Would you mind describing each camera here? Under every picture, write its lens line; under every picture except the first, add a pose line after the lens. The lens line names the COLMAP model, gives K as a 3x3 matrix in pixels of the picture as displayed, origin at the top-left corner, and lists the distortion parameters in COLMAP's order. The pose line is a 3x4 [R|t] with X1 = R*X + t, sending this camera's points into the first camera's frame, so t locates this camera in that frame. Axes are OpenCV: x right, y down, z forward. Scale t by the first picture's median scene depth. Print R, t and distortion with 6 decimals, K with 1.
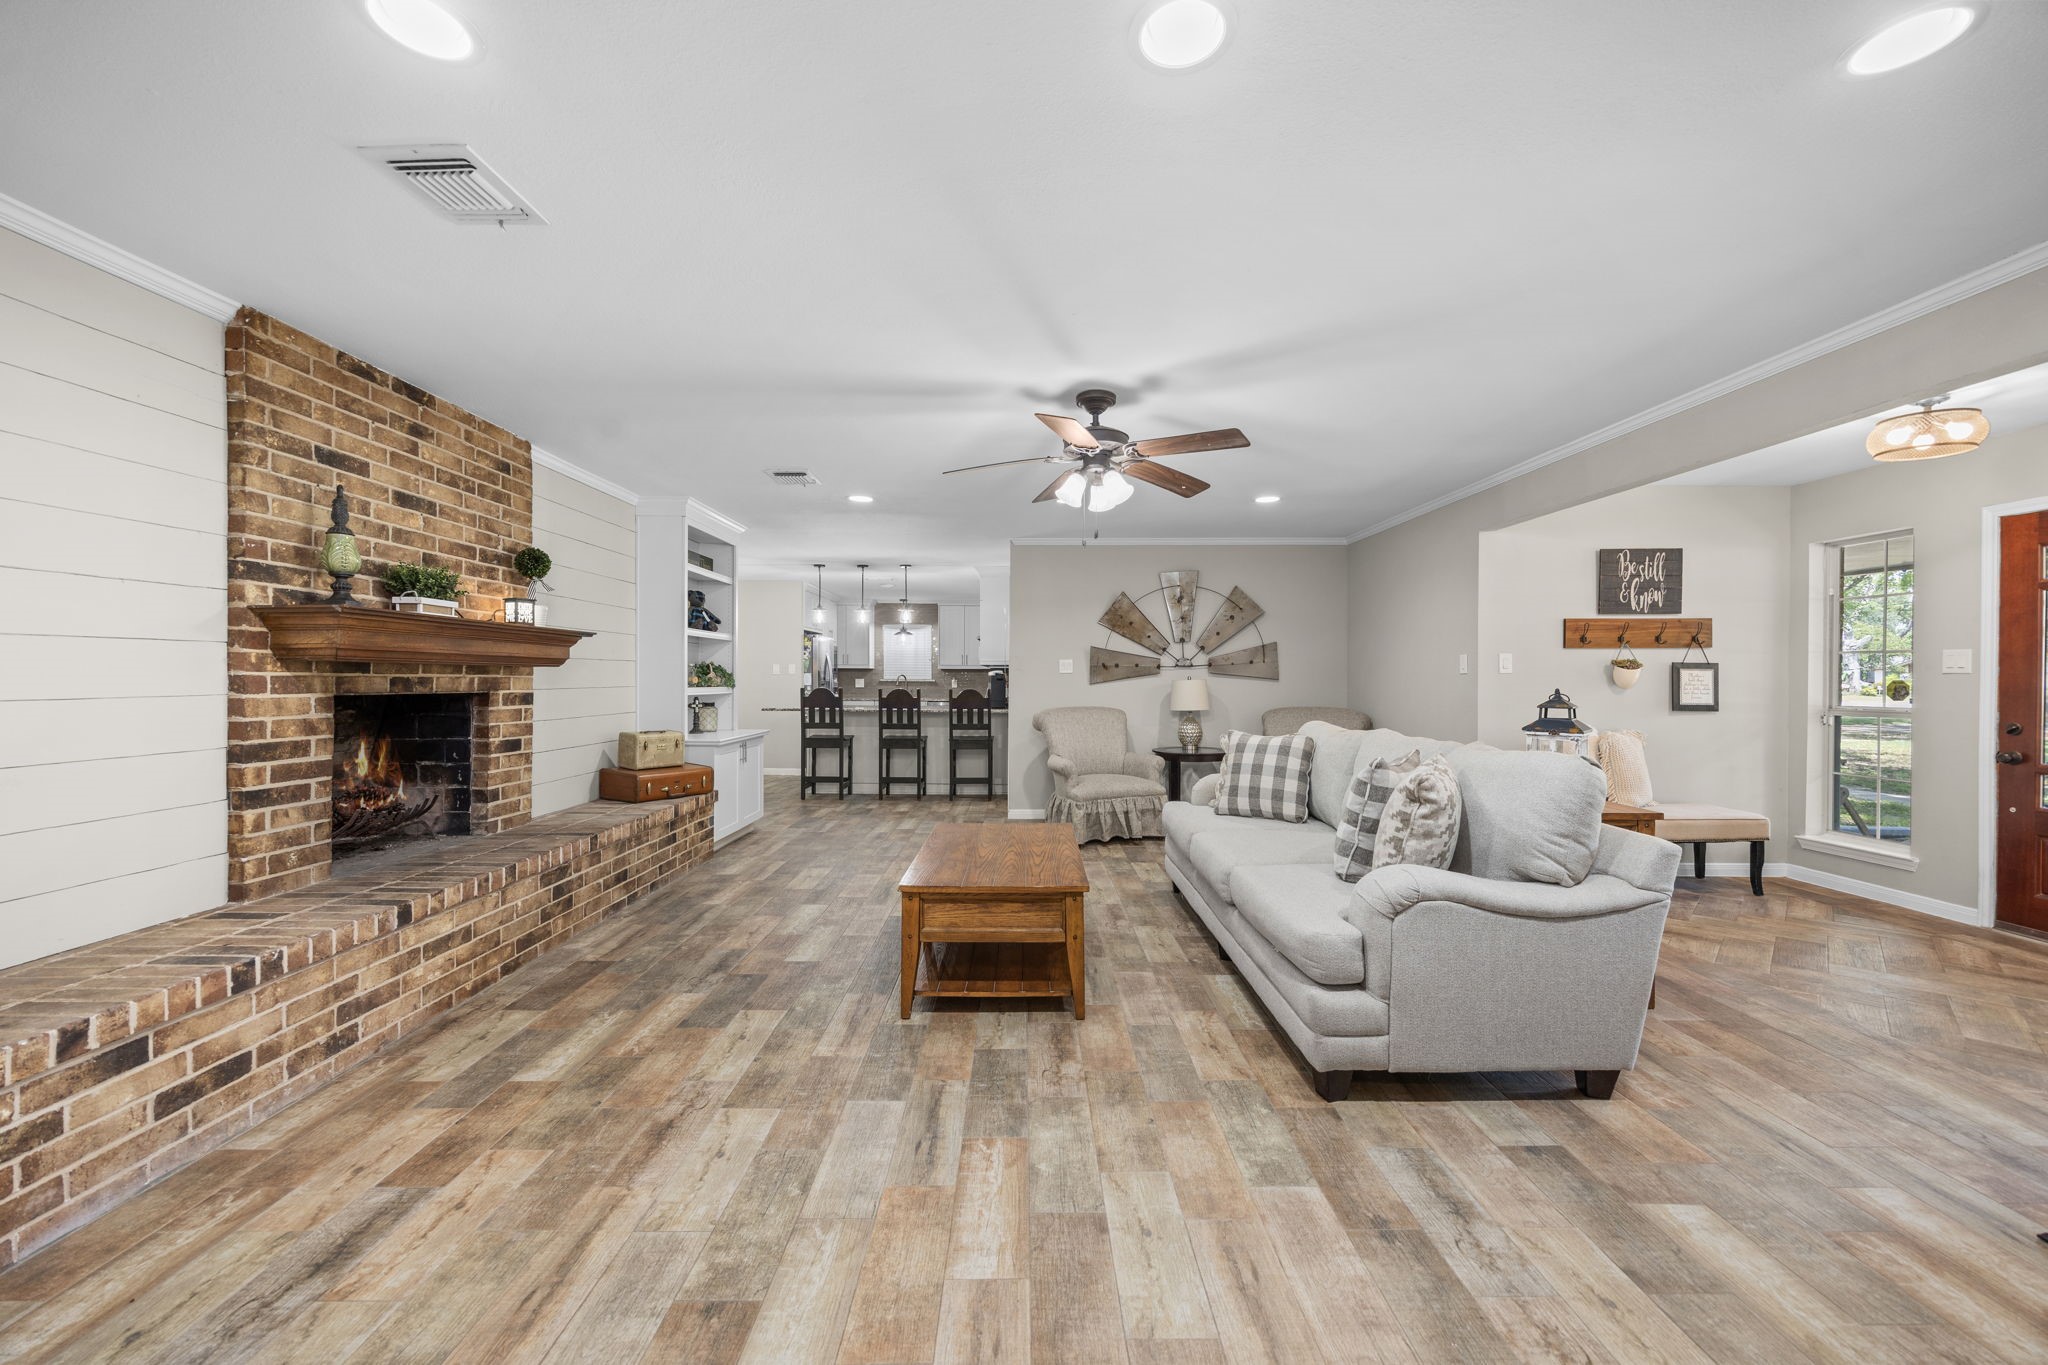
lens RADIAL K [[785.4, 0, 1033.2], [0, 785.4, 679.7], [0, 0, 1]] dist [-0.002731, -0.000314]
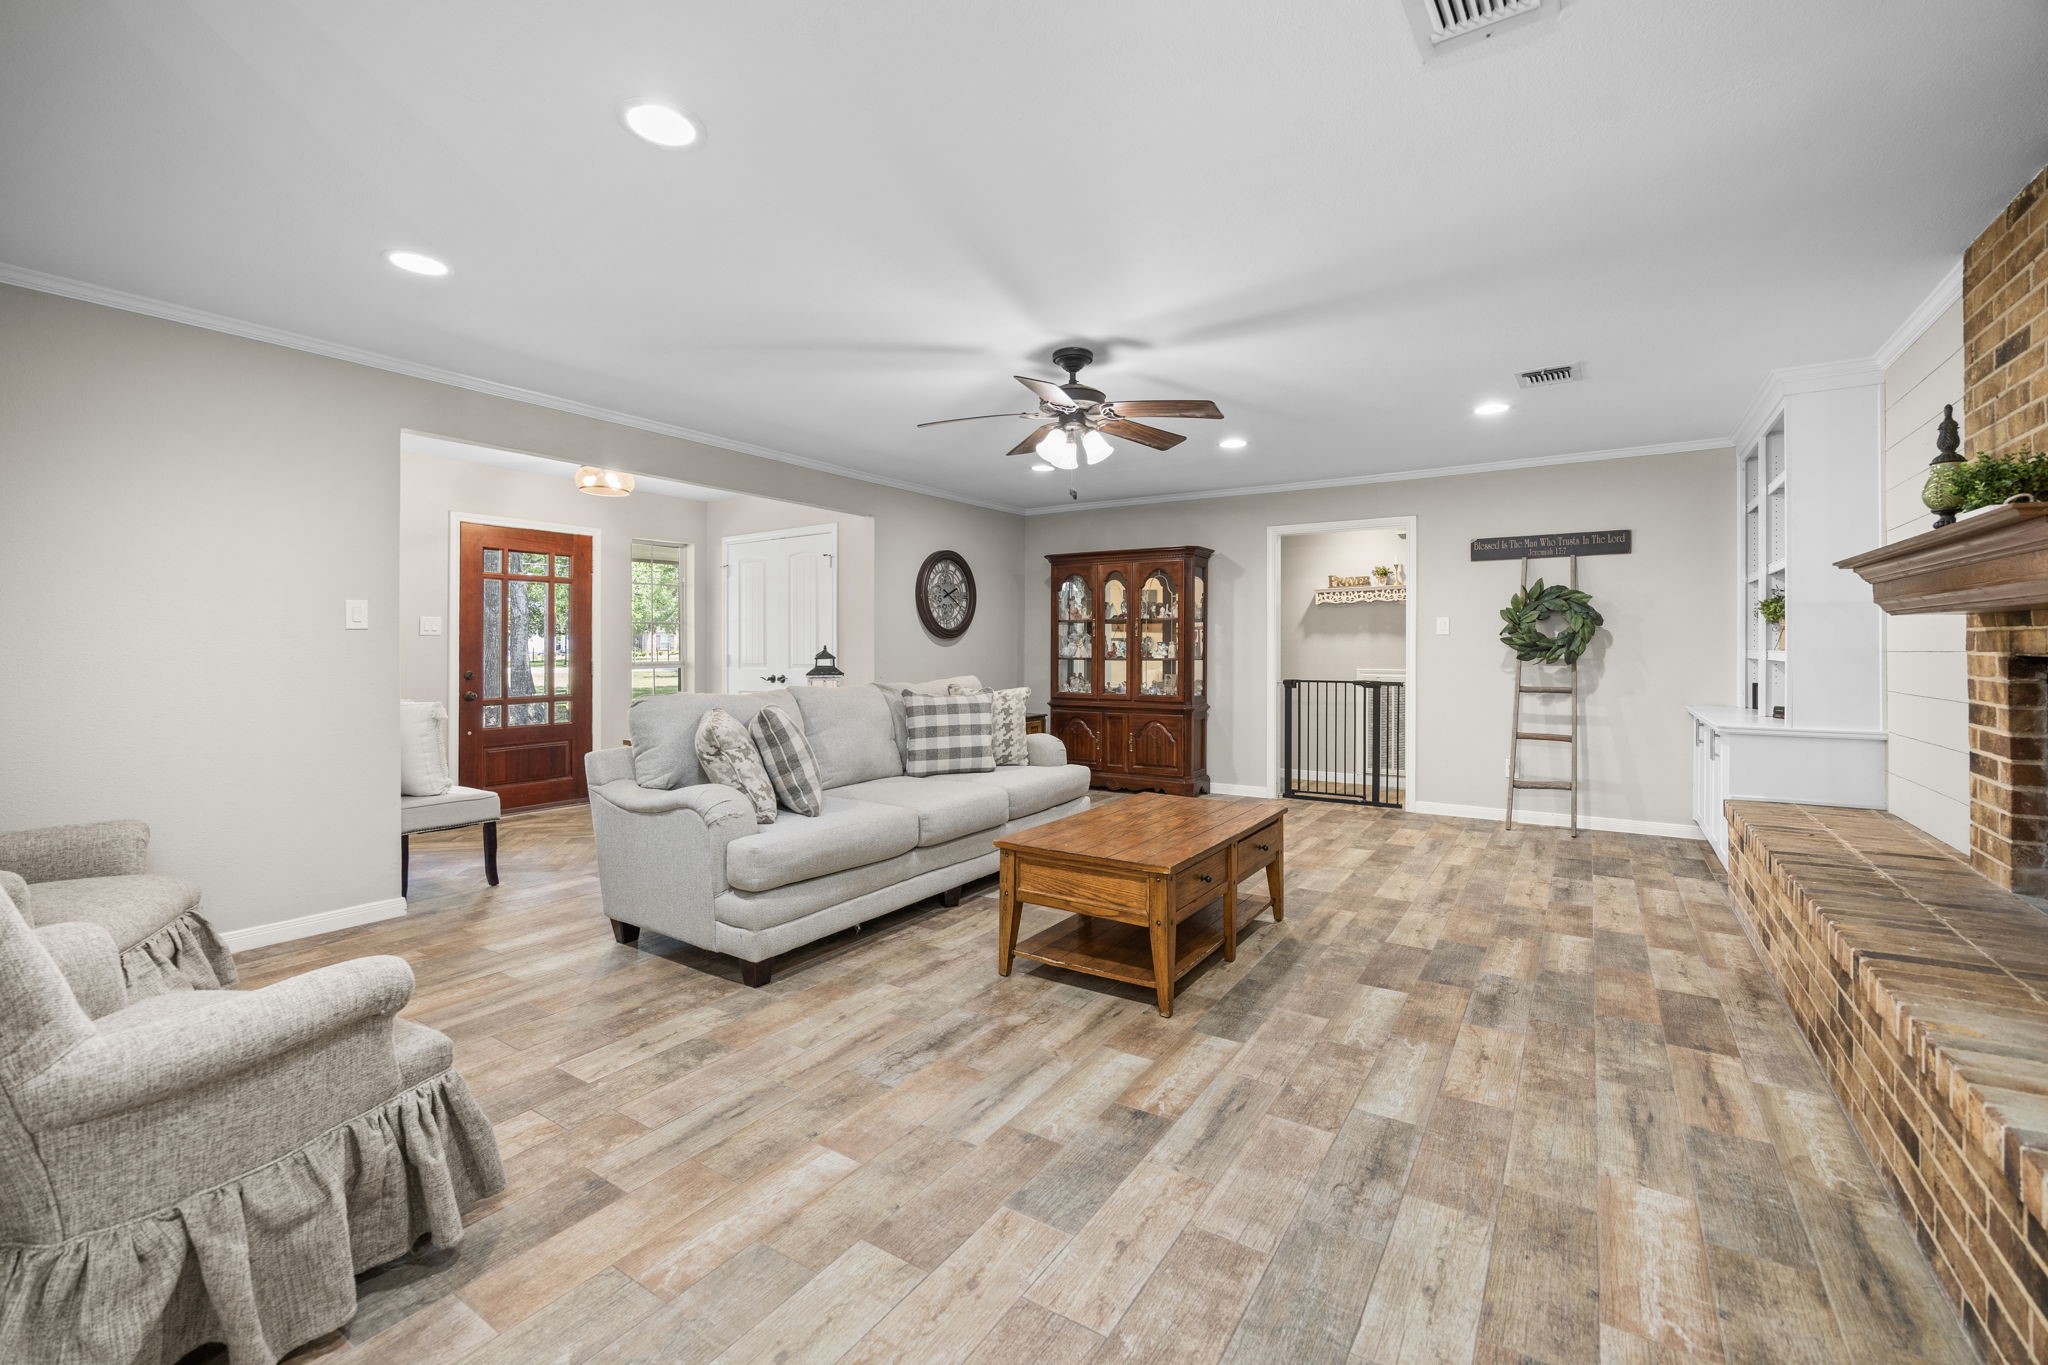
lens RADIAL K [[862.0, 0, 1030.9], [0, 862.0, 652.0], [0, 0, 1]] dist [-0.001132, 0.000158]
pose [[-0.831525, -0.004493, 0.555469, -0.334580], [0.001210, 0.999950, 0.009899, 0.004941], [-0.555486, 0.008903, -0.831478, 1.336376]]
